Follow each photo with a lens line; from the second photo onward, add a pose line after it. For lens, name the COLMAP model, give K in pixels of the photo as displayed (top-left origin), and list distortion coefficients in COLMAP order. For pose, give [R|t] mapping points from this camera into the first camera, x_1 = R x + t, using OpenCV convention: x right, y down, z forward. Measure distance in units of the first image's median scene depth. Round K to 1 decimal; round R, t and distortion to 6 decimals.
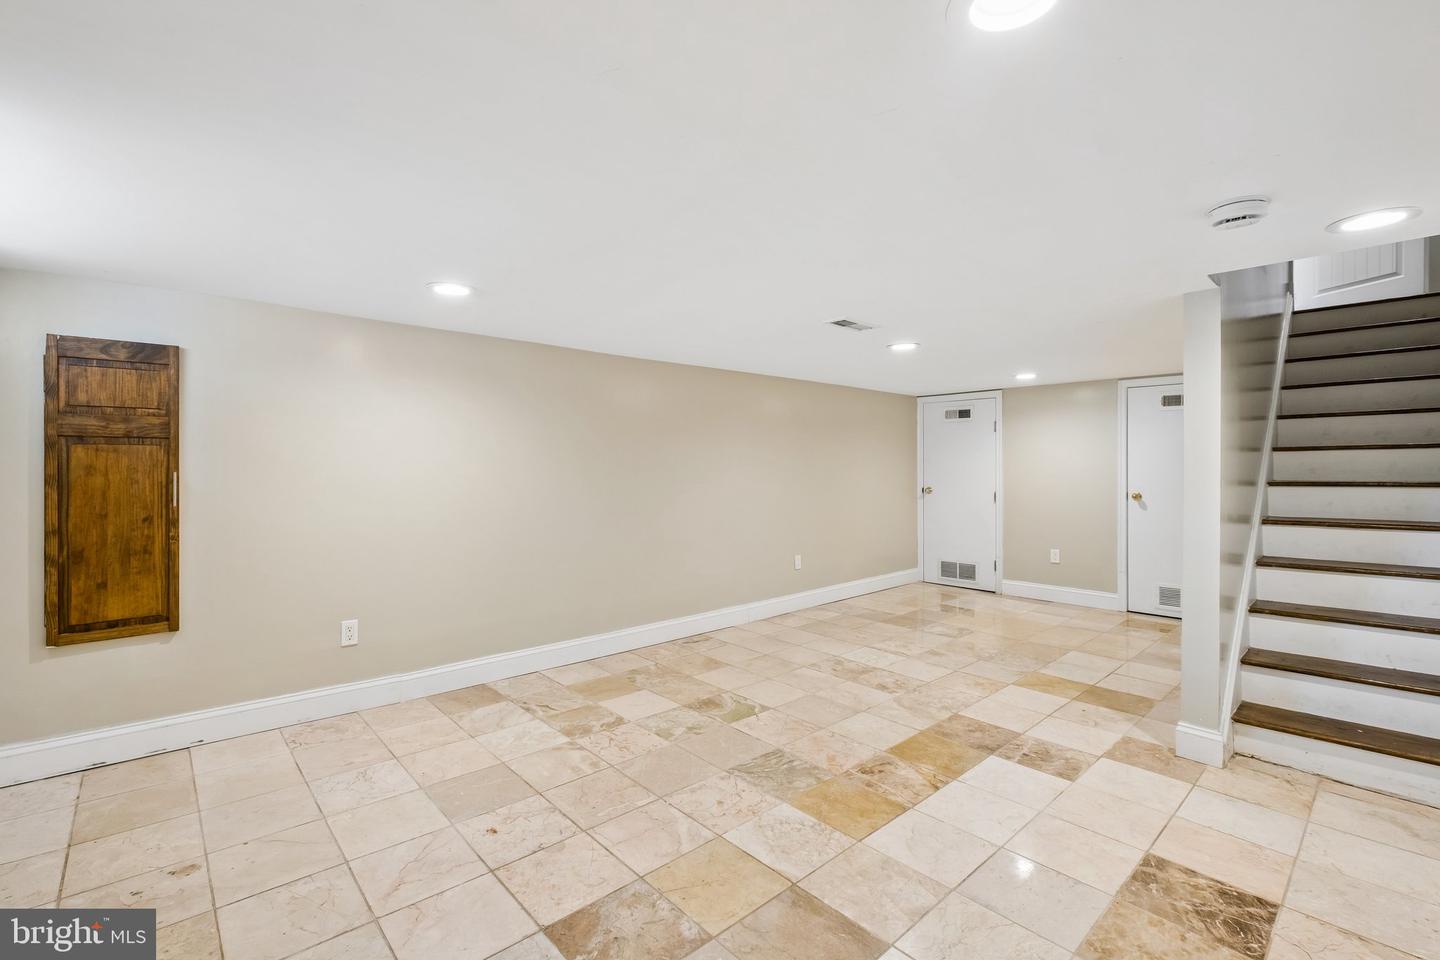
lens RADIAL K [[631.6, 0, 690.5], [0, 631.6, 472.5], [0, 0, 1]] dist [-0.003590, -0.001170]
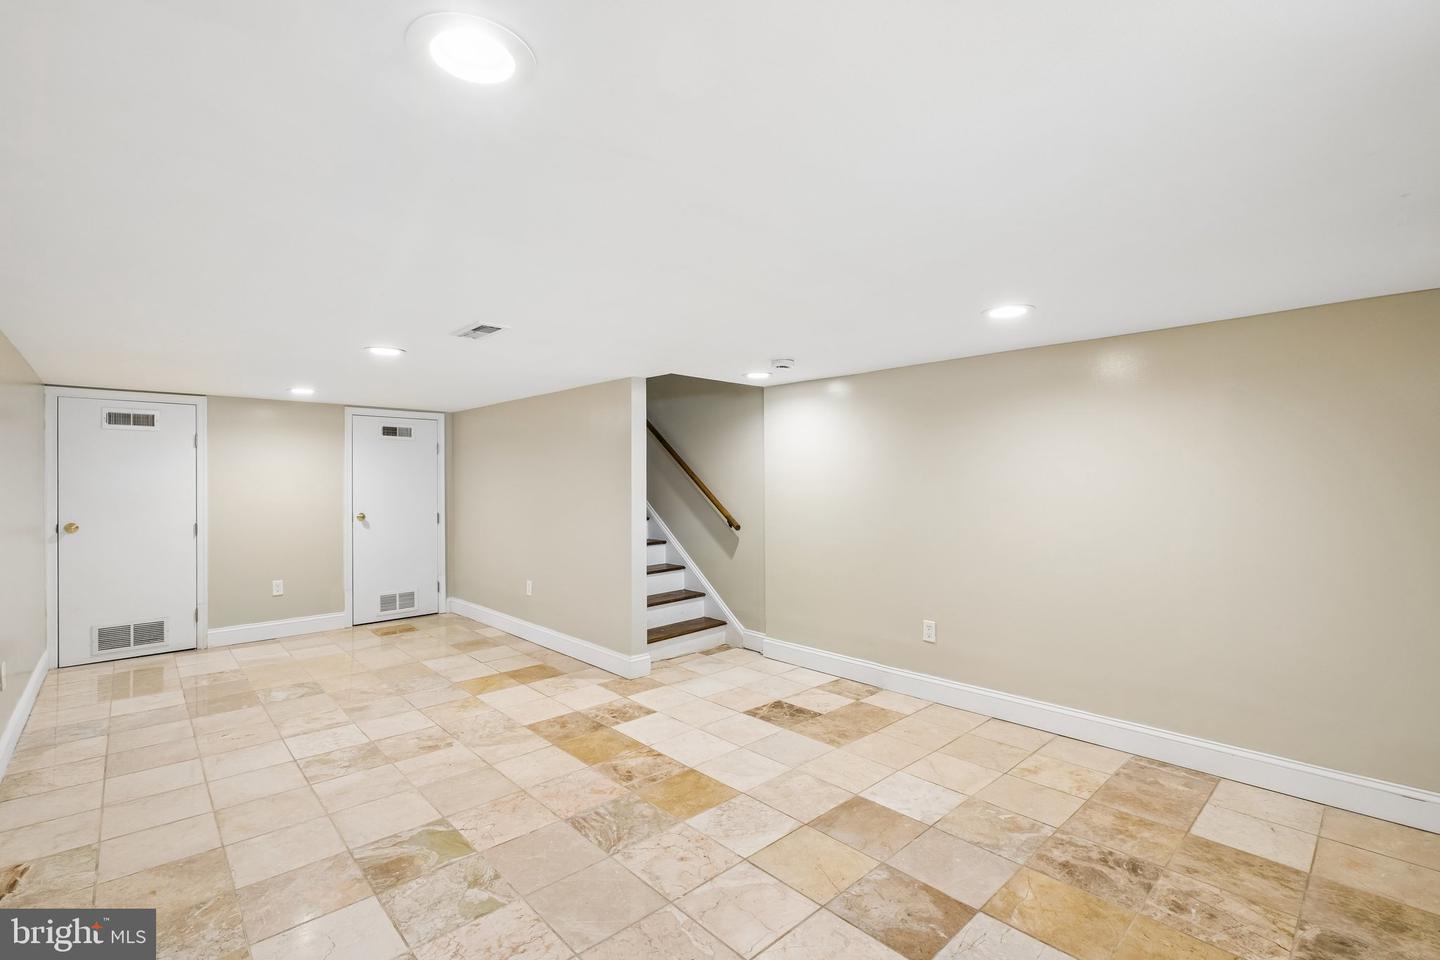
lens RADIAL K [[631.6, 0, 711.4], [0, 631.6, 477.8], [0, 0, 1]] dist [-0.003590, -0.001170]
pose [[-0.025569, 0.006363, 0.999653, -0.703657], [0.016562, 0.999845, -0.005940, -0.022026], [-0.999536, 0.016404, -0.025670, 0.778563]]
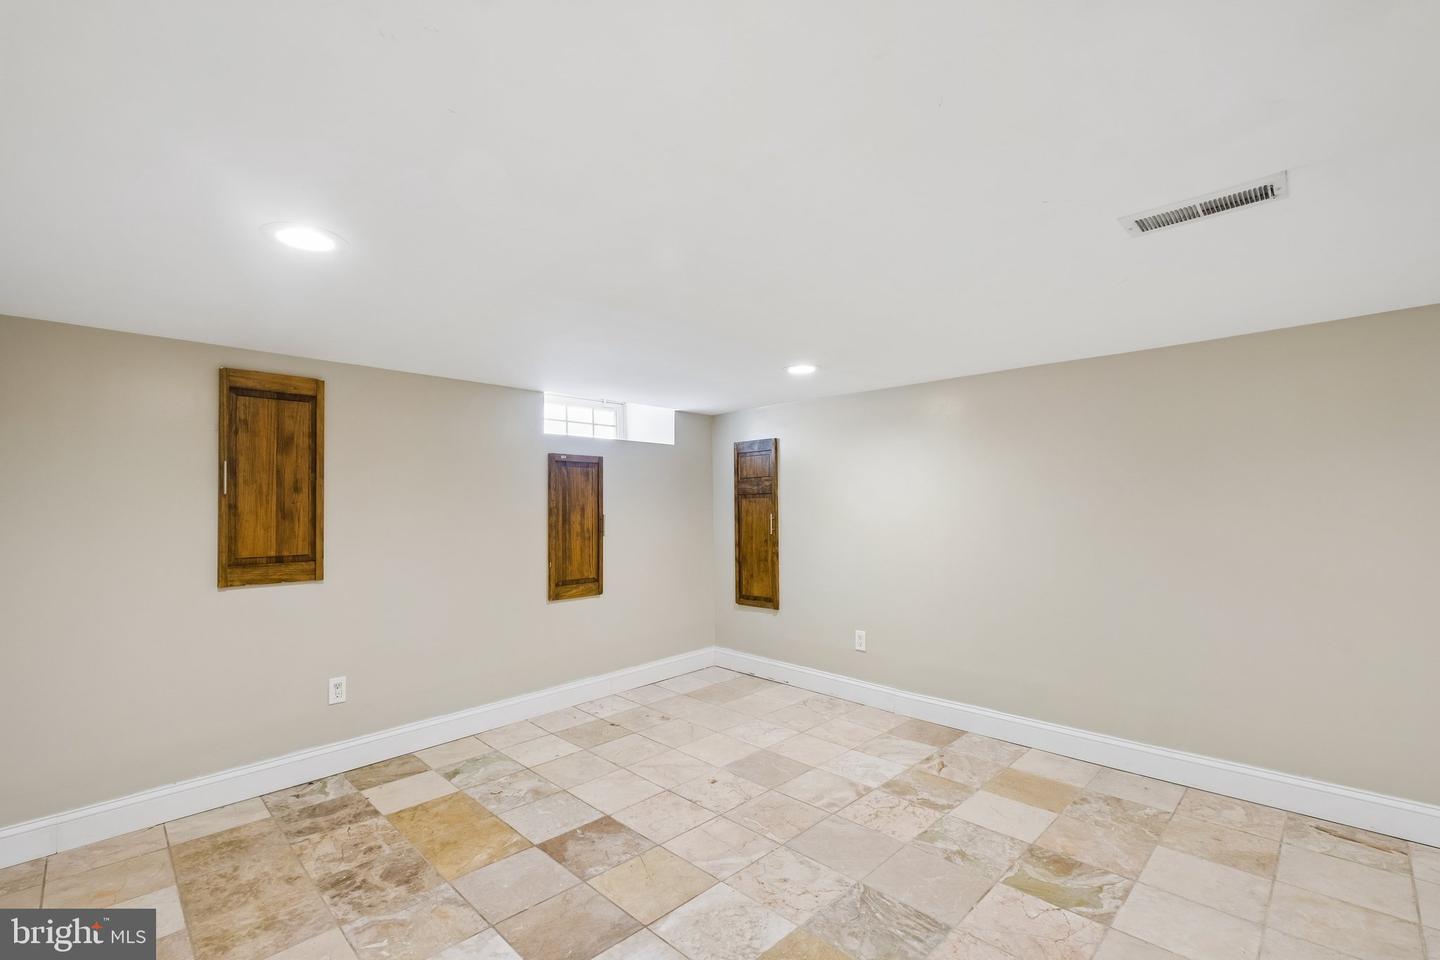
lens RADIAL K [[631.6, 0, 725.8], [0, 631.6, 506.0], [0, 0, 1]] dist [-0.003590, -0.001170]
pose [[0.081611, -0.005824, -0.996647, 0.762334], [-0.004775, 0.999969, -0.006234, -0.009208], [0.996653, 0.005268, 0.081581, 0.671103]]
